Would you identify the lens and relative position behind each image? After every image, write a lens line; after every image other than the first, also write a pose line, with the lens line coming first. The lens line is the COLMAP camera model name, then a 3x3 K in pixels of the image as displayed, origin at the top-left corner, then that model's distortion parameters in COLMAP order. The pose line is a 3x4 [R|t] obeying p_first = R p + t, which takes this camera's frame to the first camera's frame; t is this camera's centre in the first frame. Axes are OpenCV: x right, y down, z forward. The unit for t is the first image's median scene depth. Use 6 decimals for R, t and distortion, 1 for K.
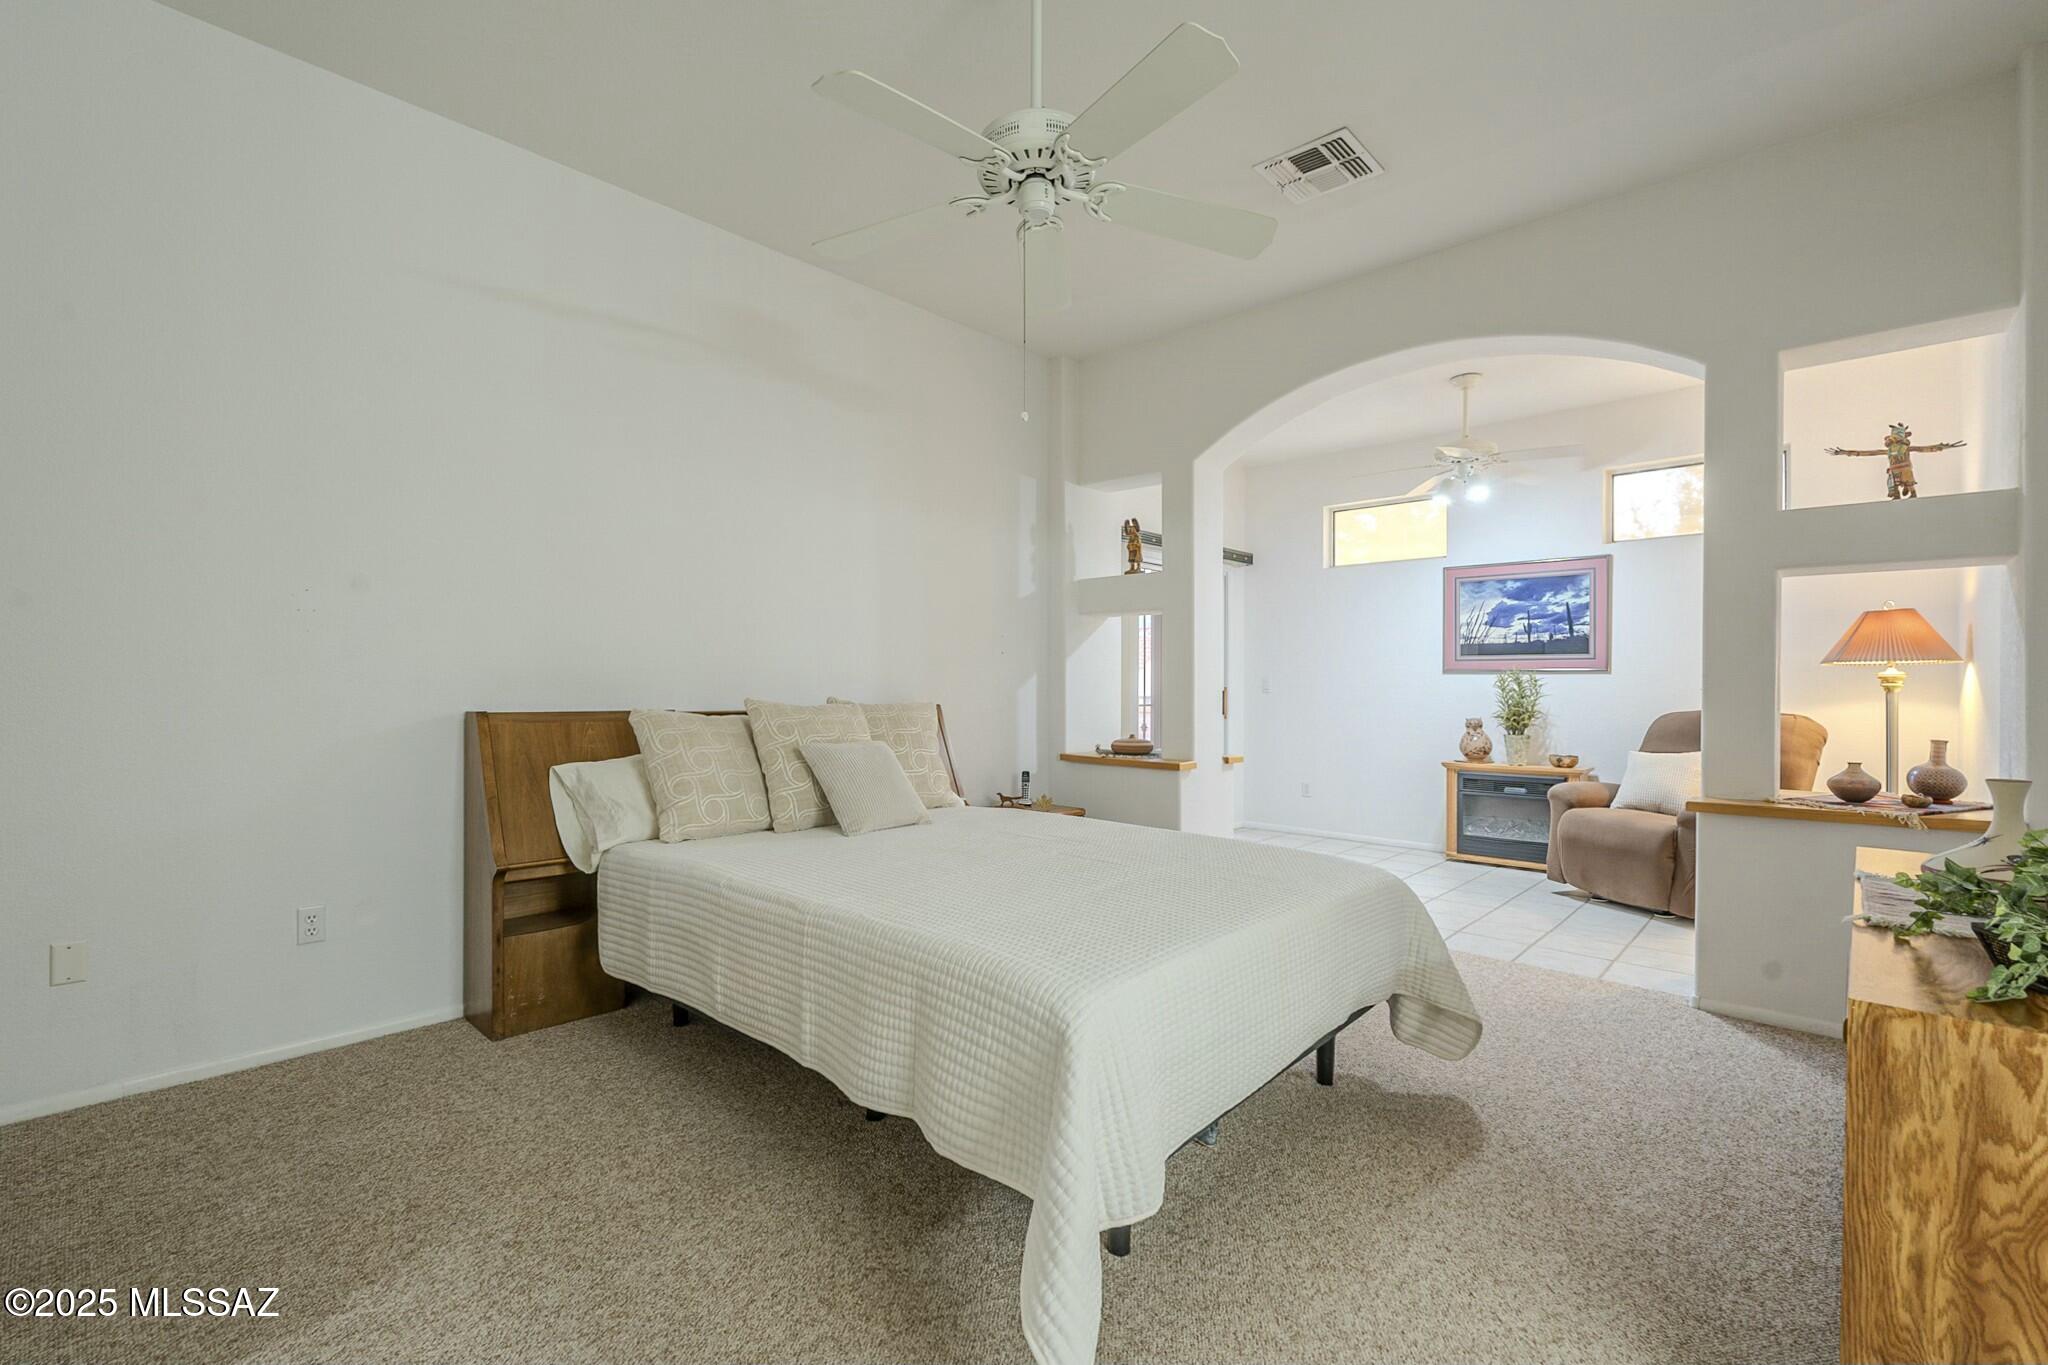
lens RADIAL K [[899.6, 0, 1010.4], [0, 899.6, 684.5], [0, 0, 1]] dist [-0.004981, 0.001221]
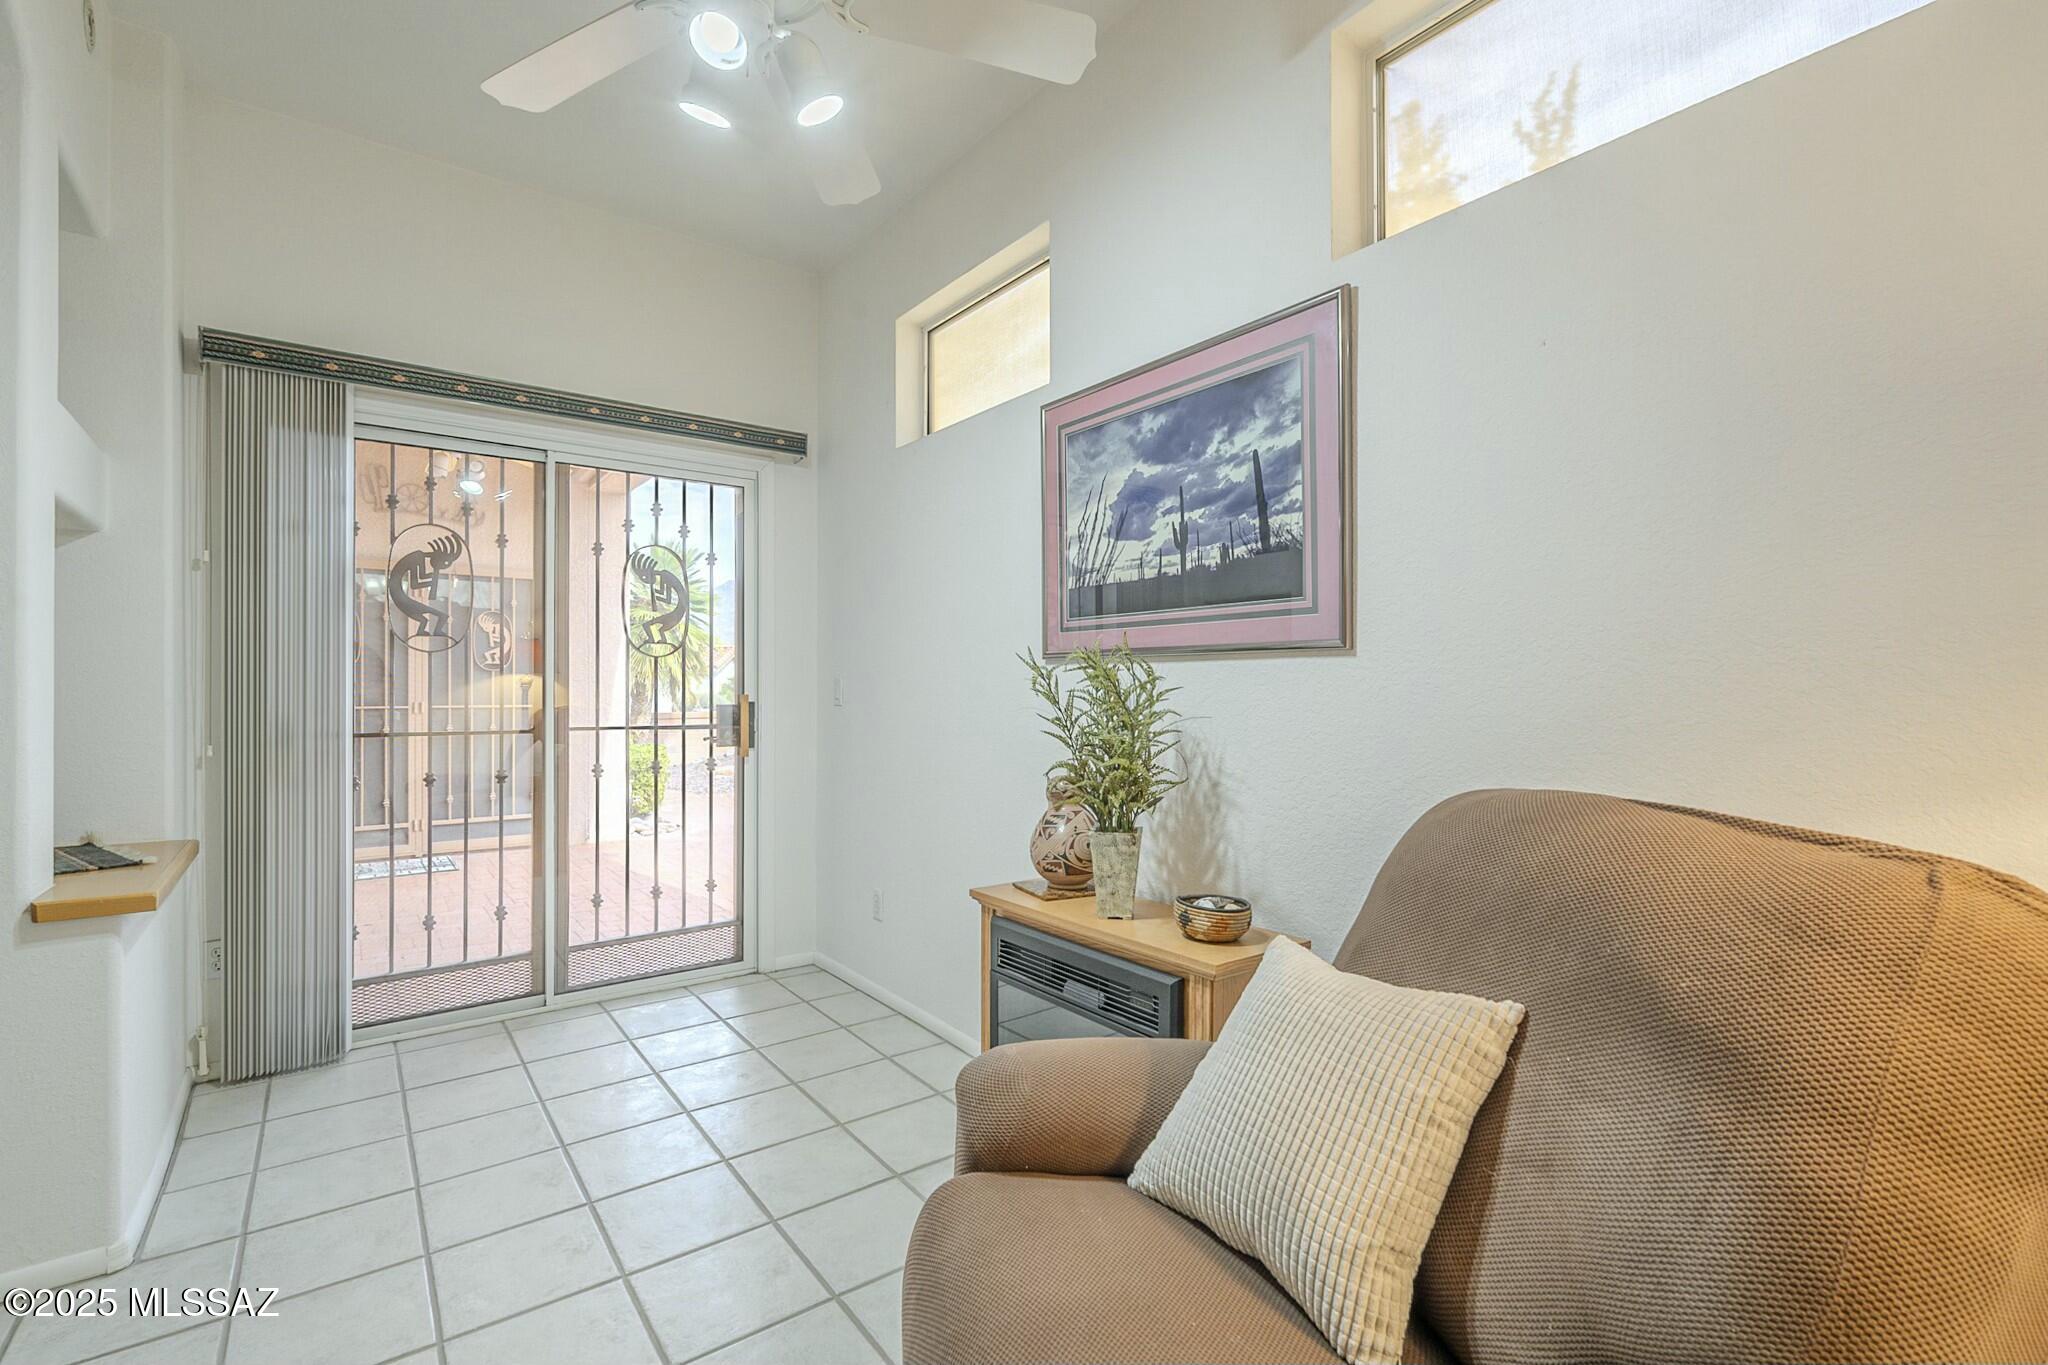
lens RADIAL K [[899.6, 0, 1025.2], [0, 899.6, 680.5], [0, 0, 1]] dist [-0.004981, 0.001221]
pose [[0.986327, -0.010564, -0.164458, 0.581798], [0.009813, 0.999937, -0.005378, -0.002048], [0.164505, 0.003690, 0.986369, 0.637052]]
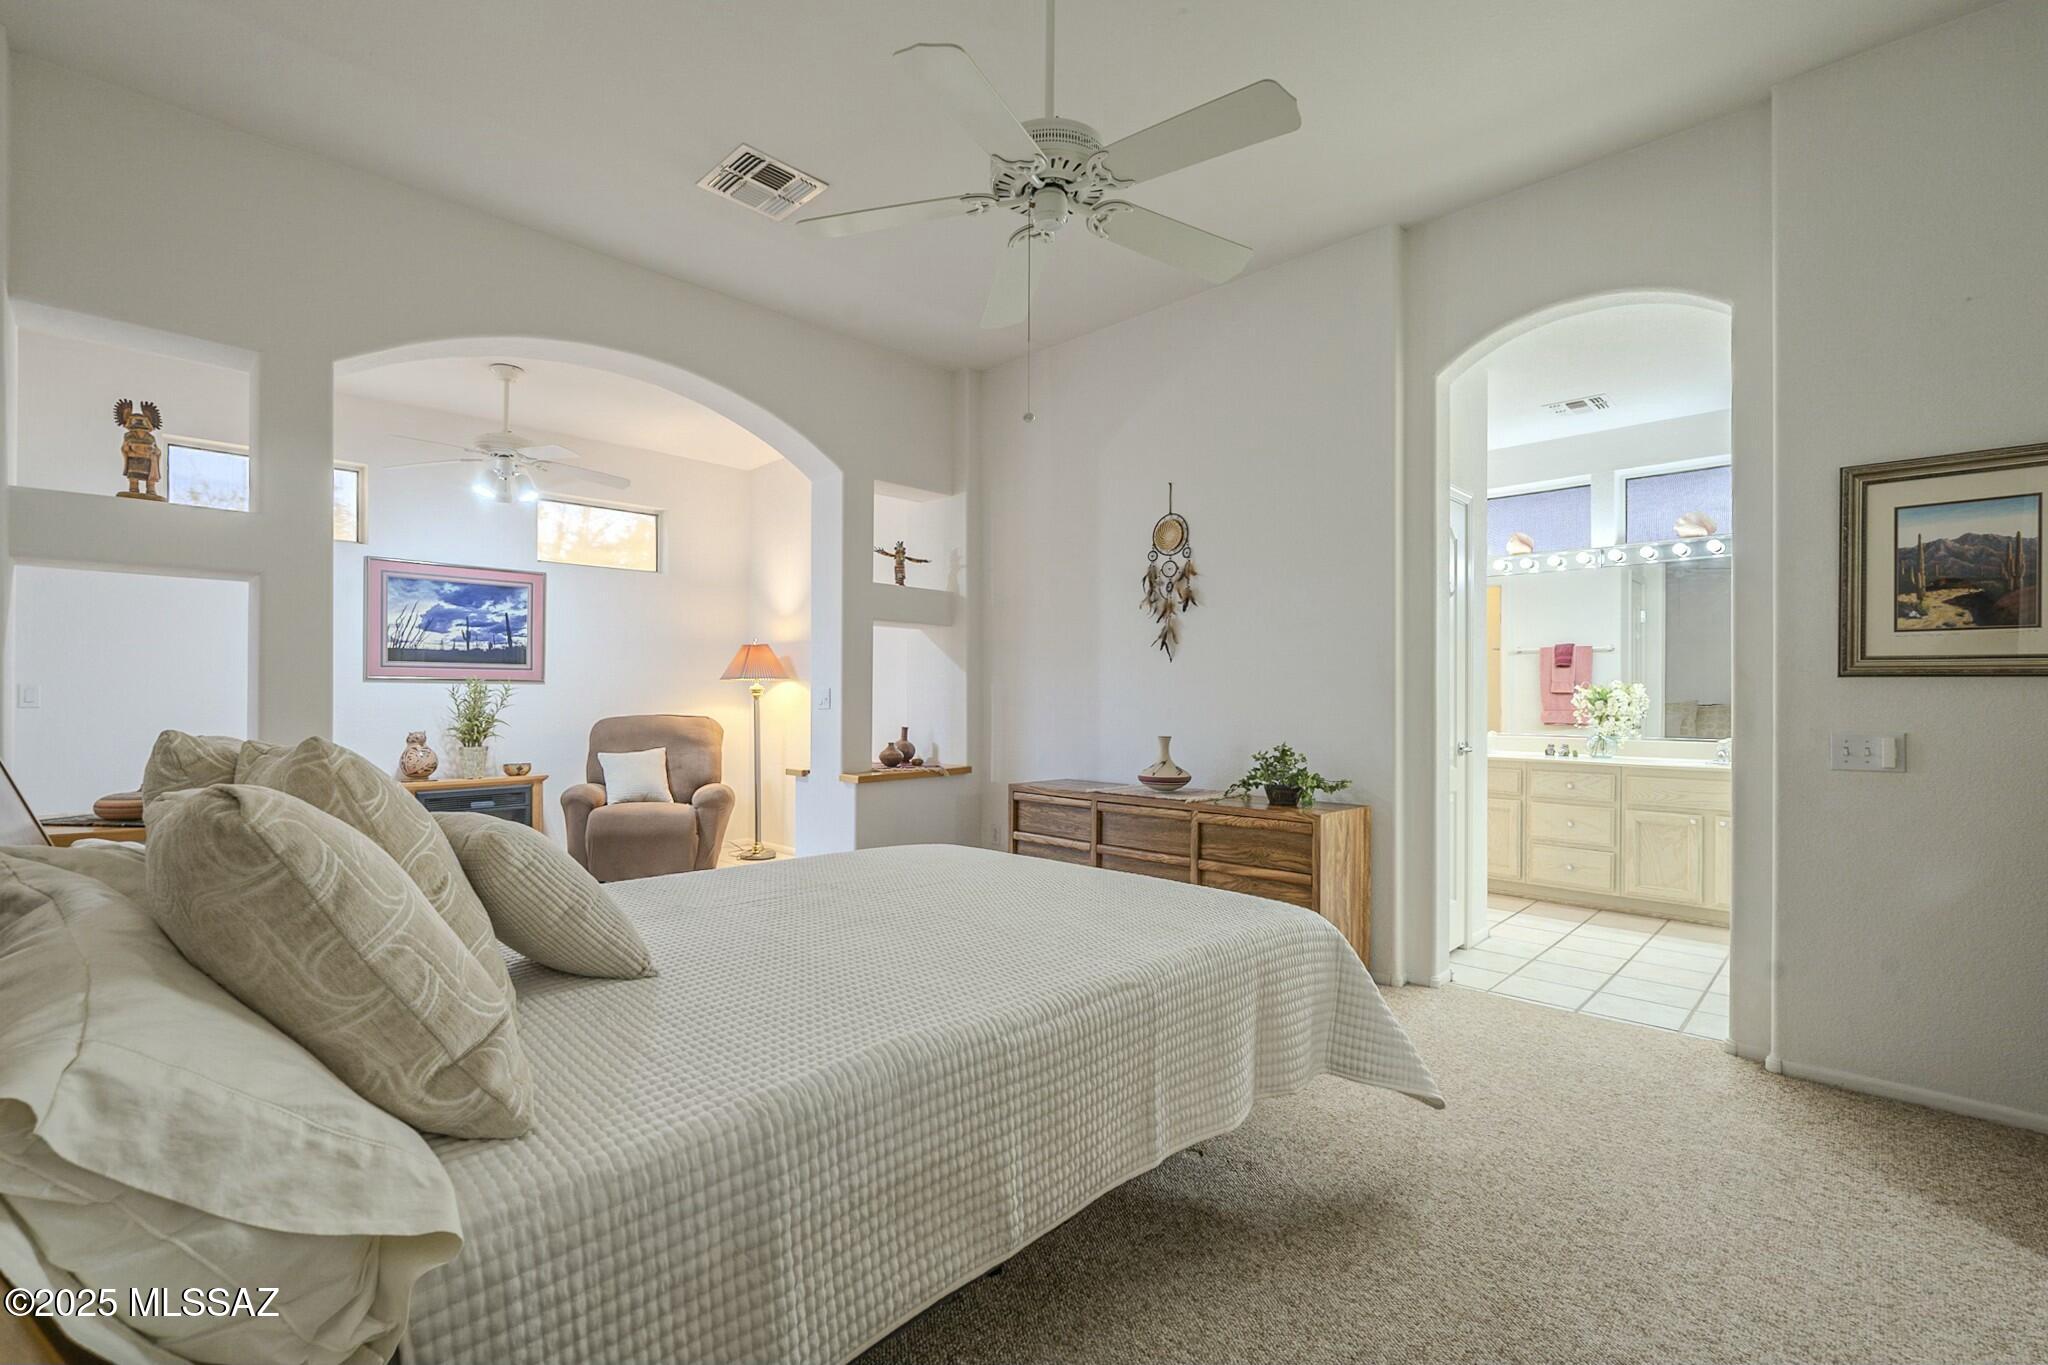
lens RADIAL K [[899.6, 0, 1024.1], [0, 899.6, 685.6], [0, 0, 1]] dist [-0.004981, 0.001221]
pose [[0.008674, 0.007338, 0.999935, -0.381698], [-0.001727, 0.999972, -0.007323, -0.003185], [-0.999961, -0.001663, 0.008686, 0.402791]]
